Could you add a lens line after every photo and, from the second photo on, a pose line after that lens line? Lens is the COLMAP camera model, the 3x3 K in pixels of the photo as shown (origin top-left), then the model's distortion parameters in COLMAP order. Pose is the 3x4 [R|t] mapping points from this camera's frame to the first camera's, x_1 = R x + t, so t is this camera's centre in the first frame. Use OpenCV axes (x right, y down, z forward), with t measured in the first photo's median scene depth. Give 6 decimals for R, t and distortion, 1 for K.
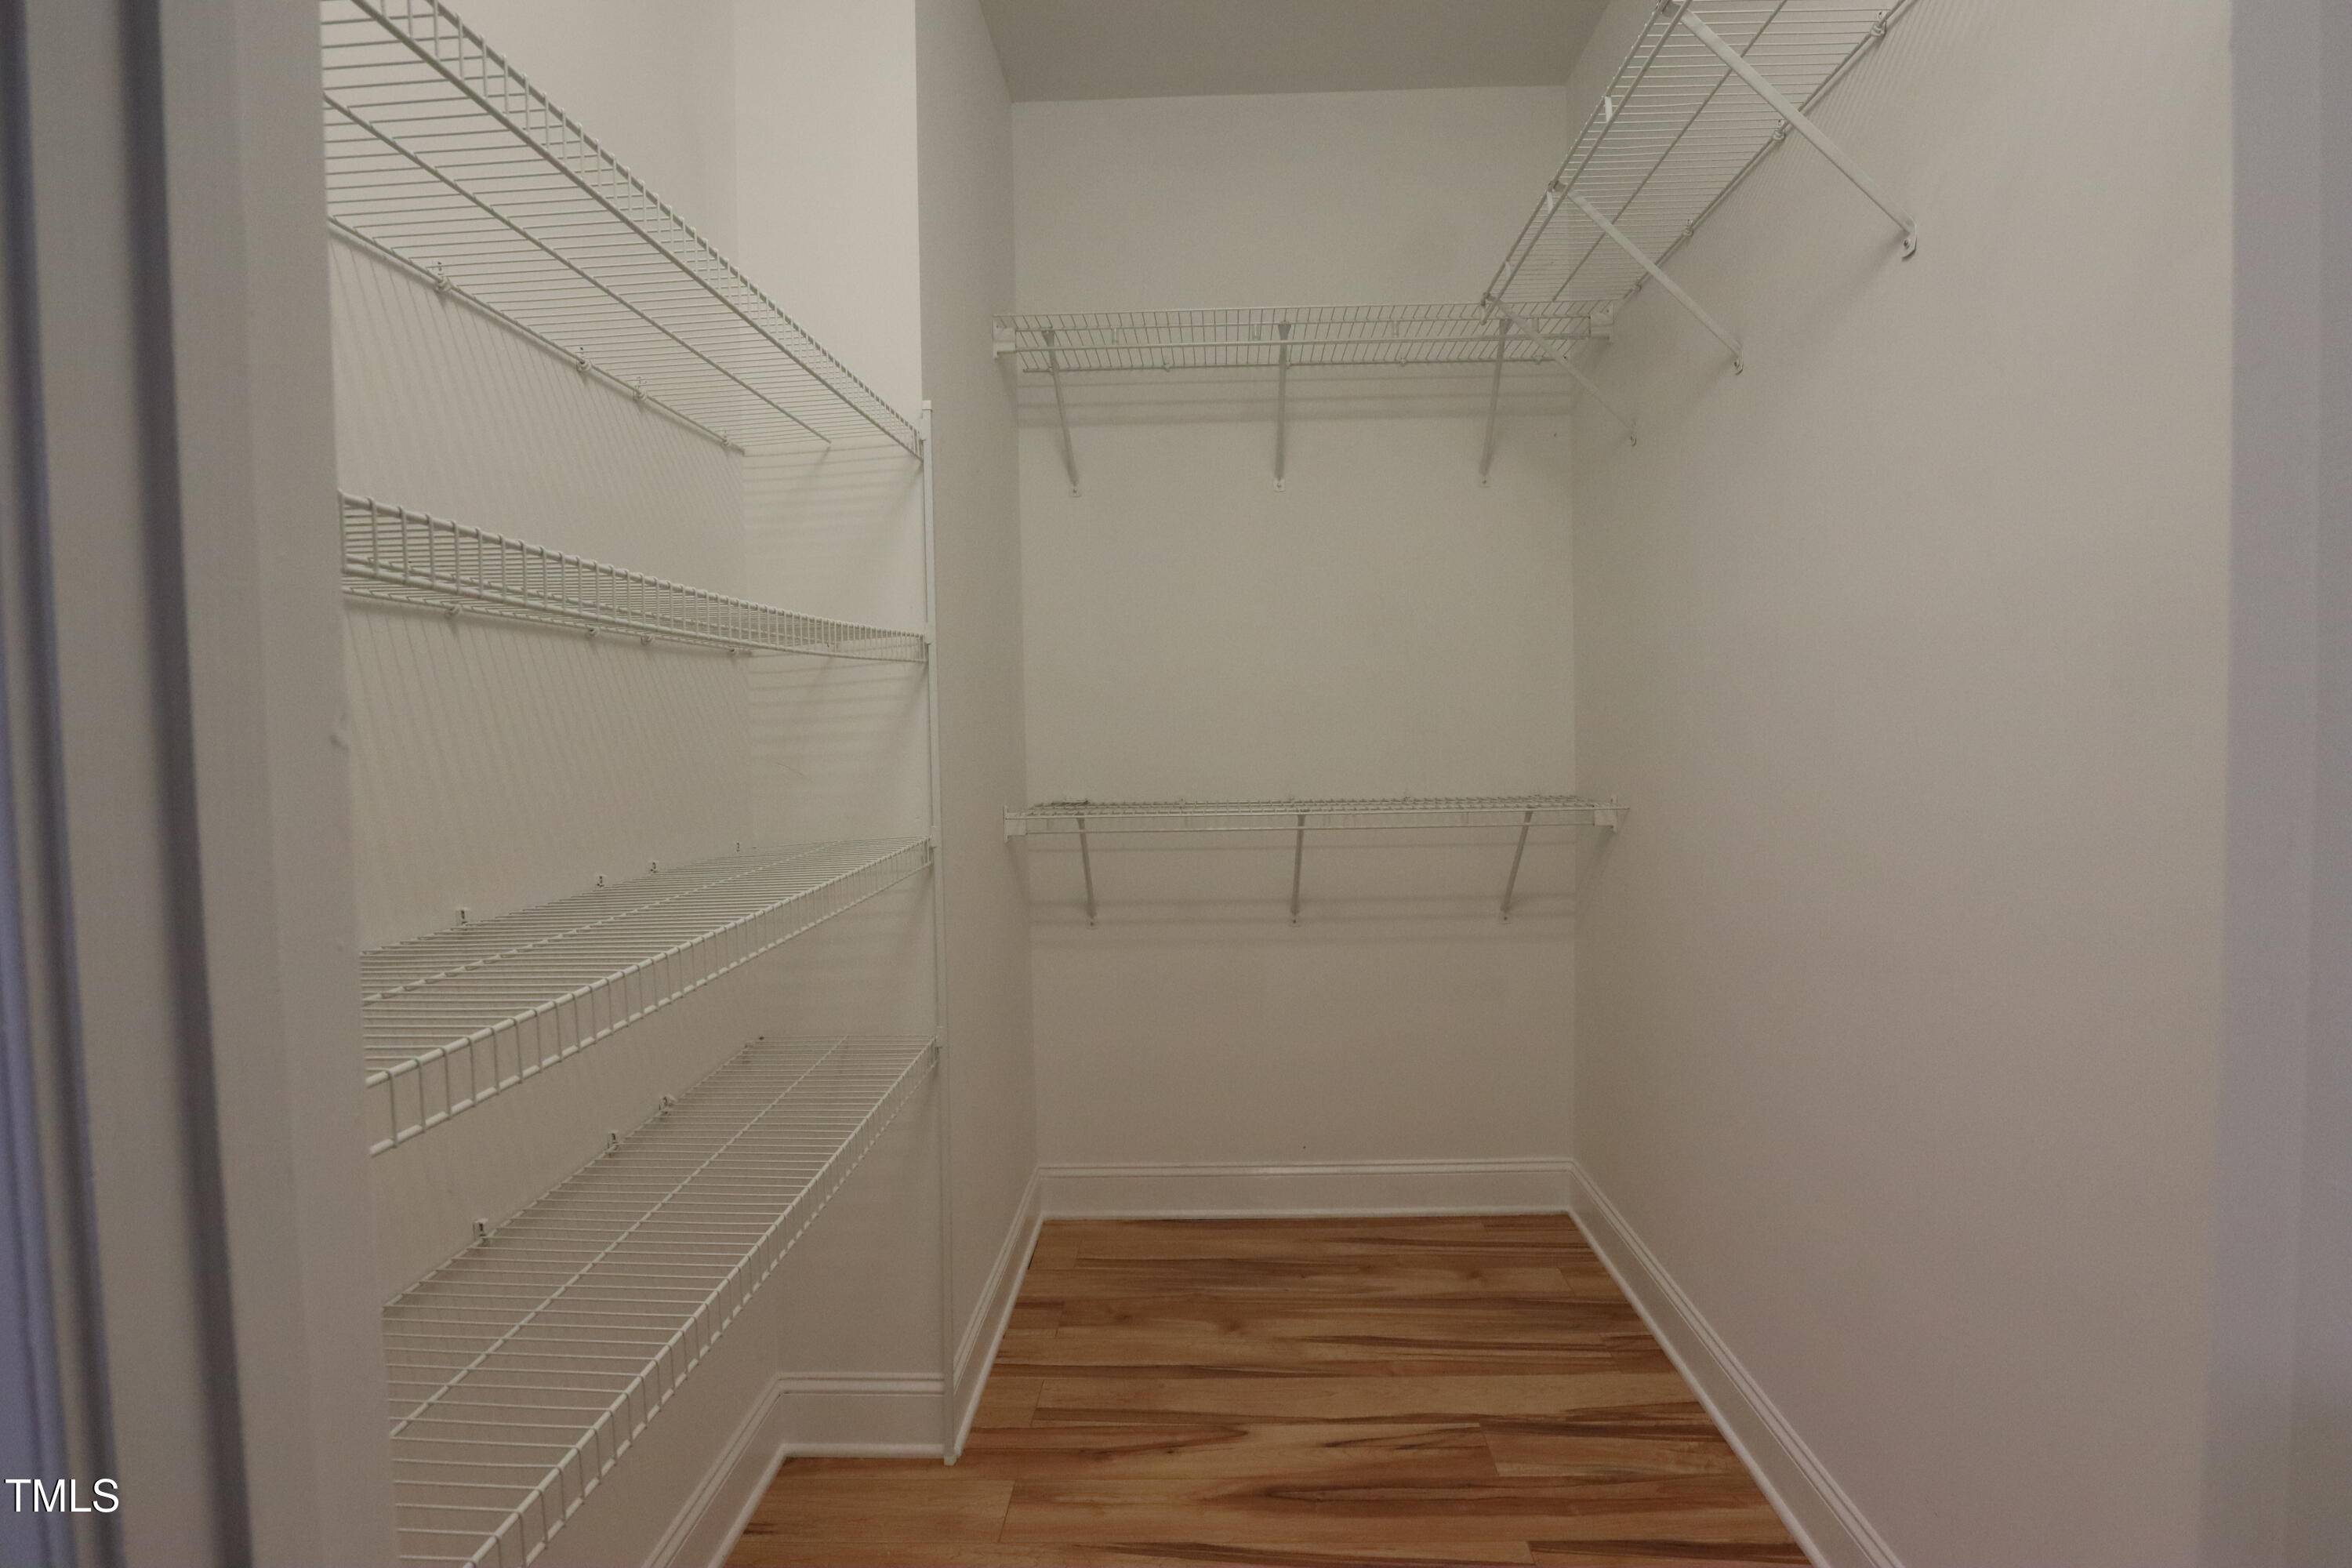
lens RADIAL K [[1209.7, 0, 1175.6], [0, 1209.7, 783.9], [0, 0, 1]] dist [-0.040123, 0.007483]
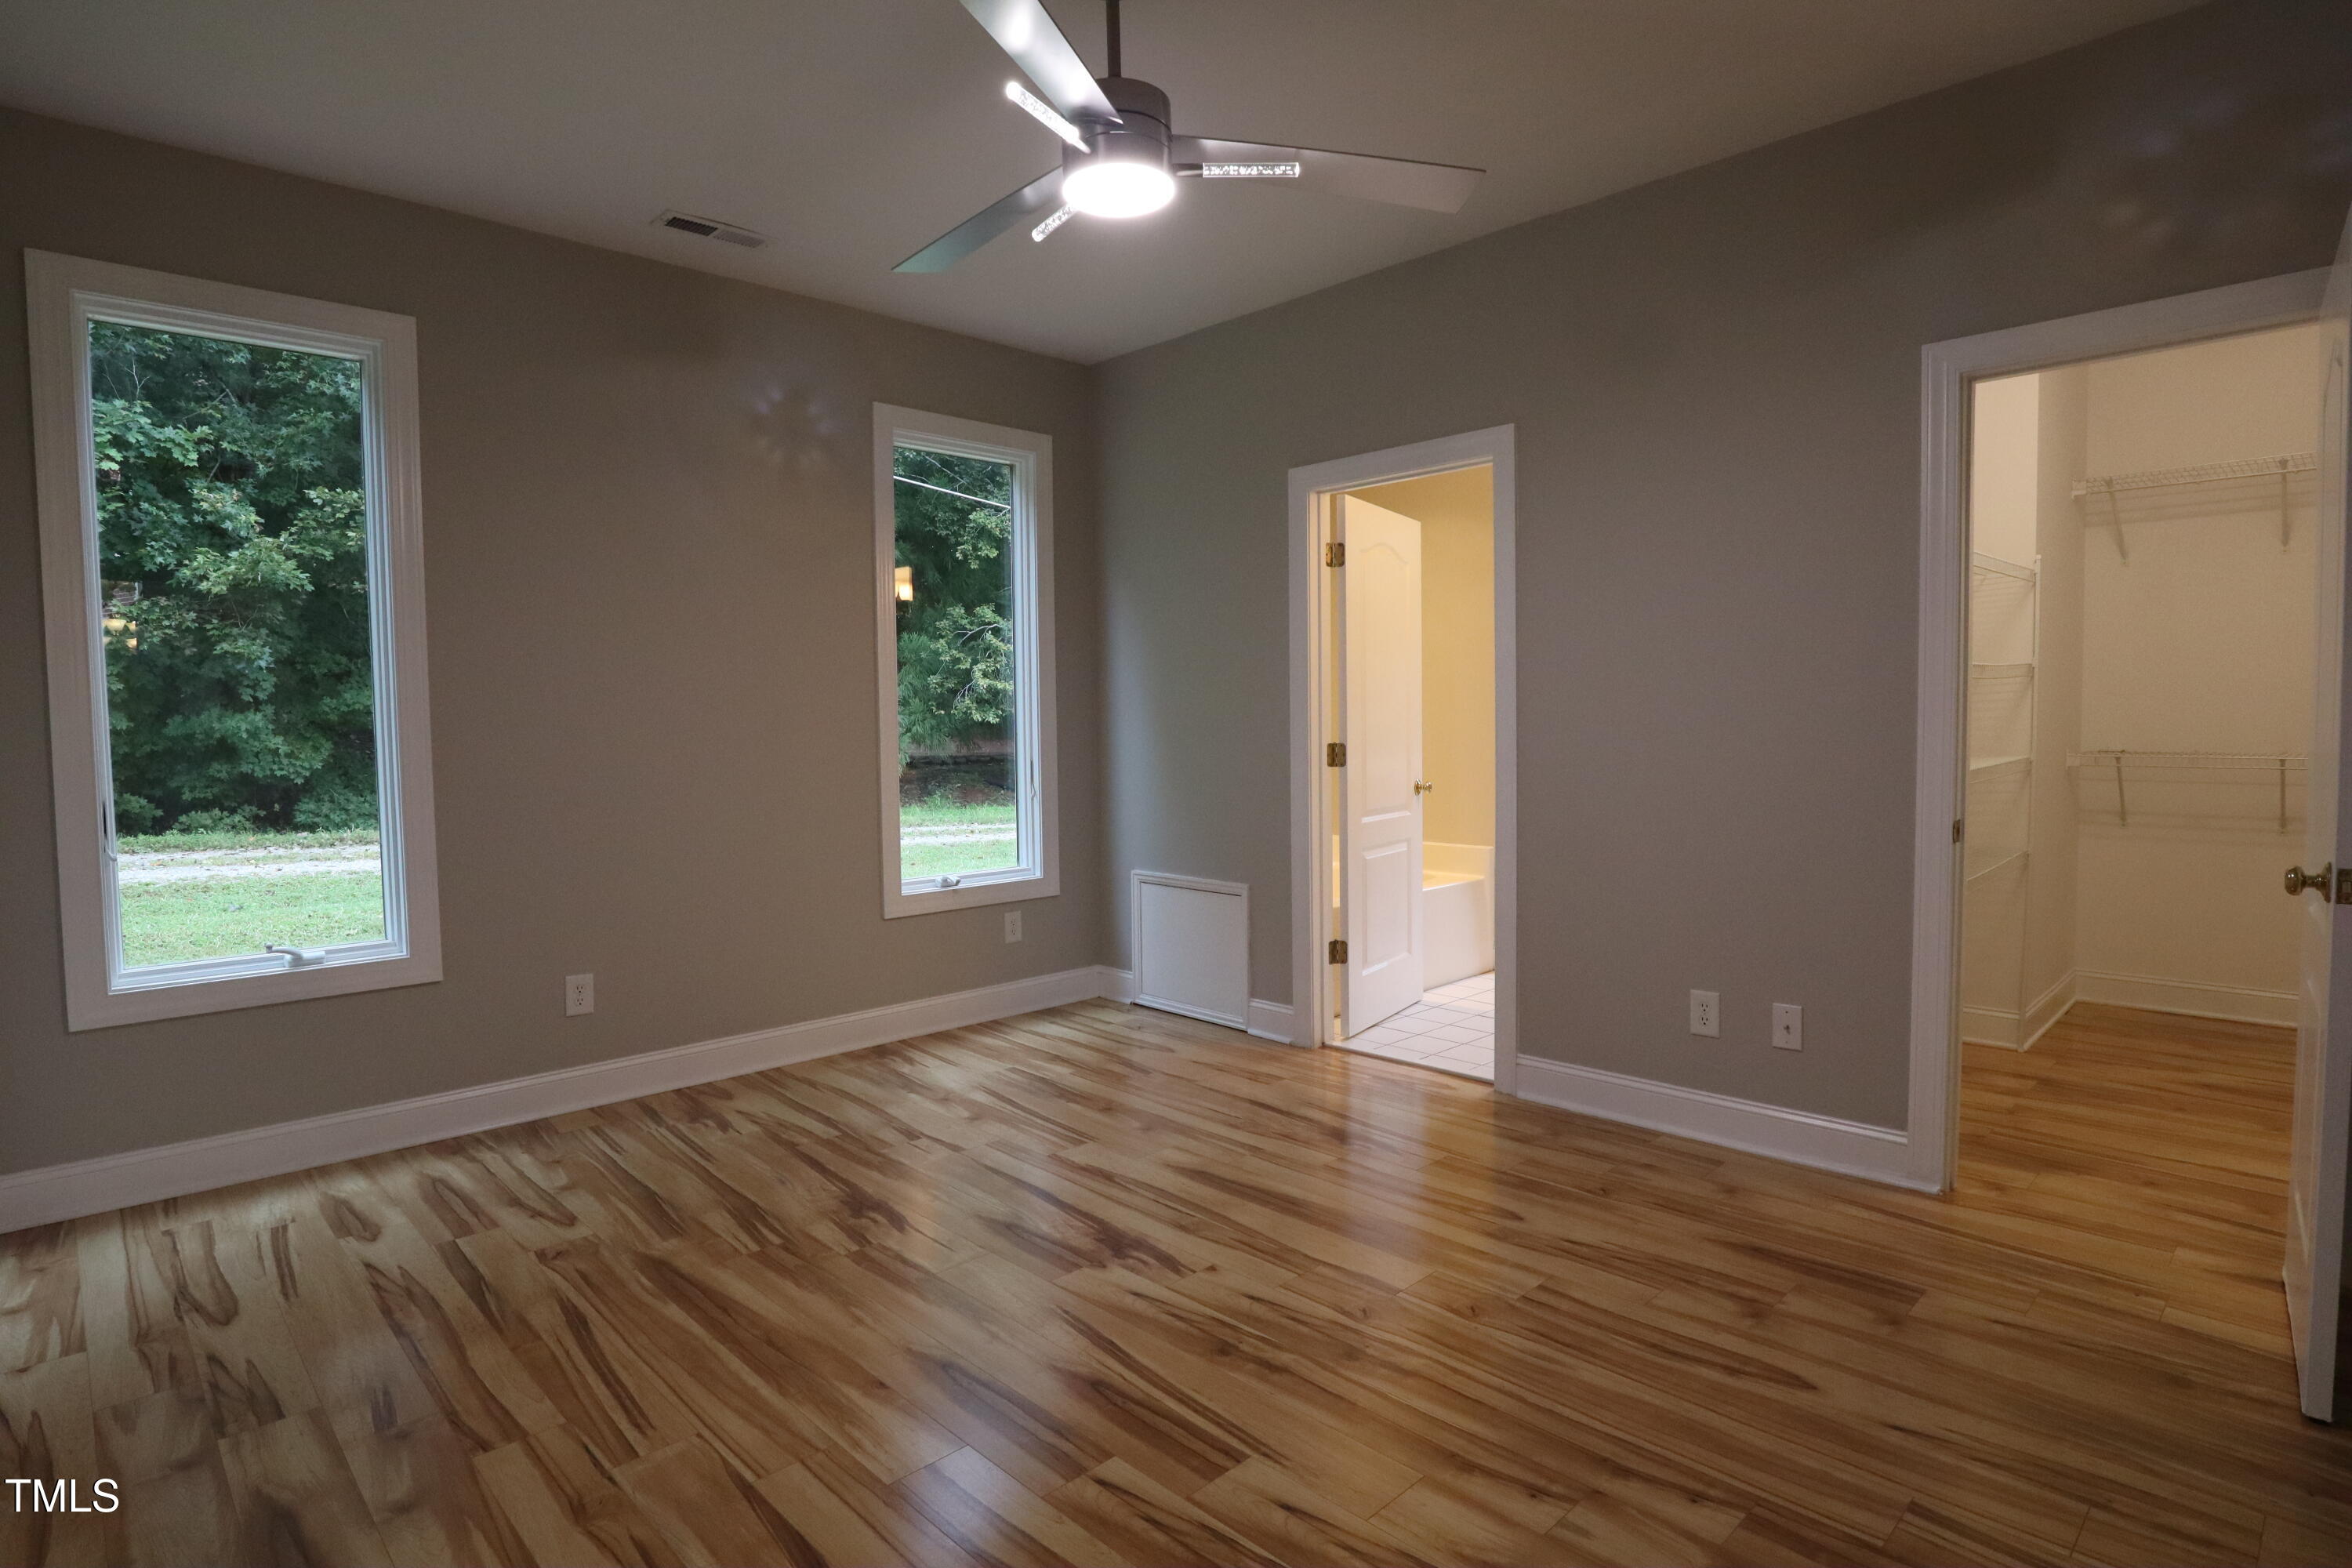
lens RADIAL K [[1209.7, 0, 1190.4], [0, 1209.7, 785.7], [0, 0, 1]] dist [-0.040123, 0.007483]
pose [[0.726920, 0.043862, -0.685320, 0.112549], [-0.035243, 0.999026, 0.026557, 0.065155], [0.685817, 0.004848, 0.727758, -1.086152]]
